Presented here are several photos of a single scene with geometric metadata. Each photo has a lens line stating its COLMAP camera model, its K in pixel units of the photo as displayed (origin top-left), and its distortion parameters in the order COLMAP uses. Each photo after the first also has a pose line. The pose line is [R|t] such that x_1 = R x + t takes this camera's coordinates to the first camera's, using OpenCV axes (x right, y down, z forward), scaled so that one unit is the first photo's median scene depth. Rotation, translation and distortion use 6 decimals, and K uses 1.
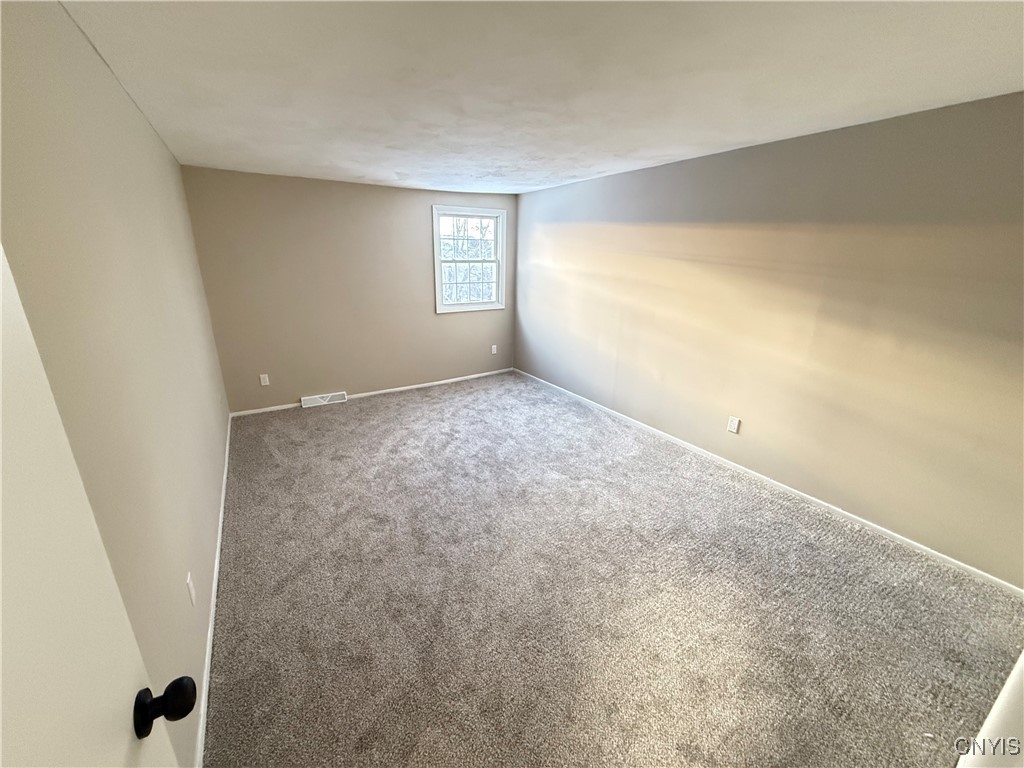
lens RADIAL K [[406.6, 0, 510.3], [0, 406.6, 381.6], [0, 0, 1]] dist [0.000143, -0.000509]
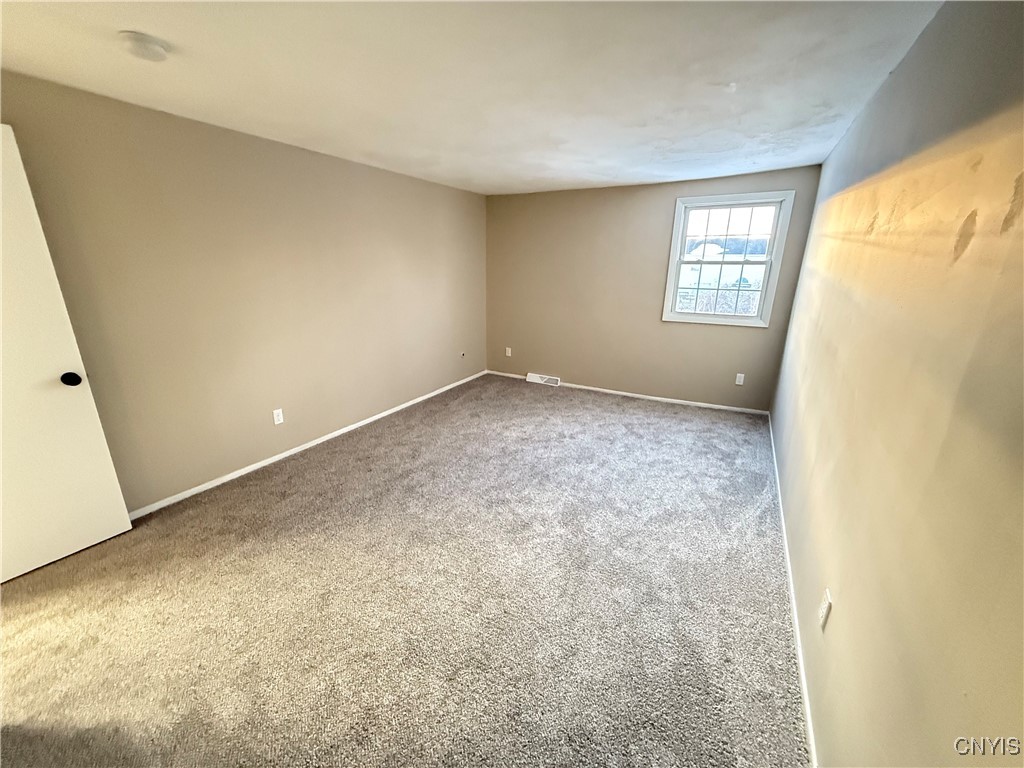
lens RADIAL K [[406.6, 0, 506.7], [0, 406.6, 383.8], [0, 0, 1]] dist [0.000143, -0.000509]
pose [[0.486187, 0.245172, -0.838757, 0.479254], [-0.261767, 0.956620, 0.127889, -0.066926], [0.833727, 0.157381, 0.529274, 0.295561]]
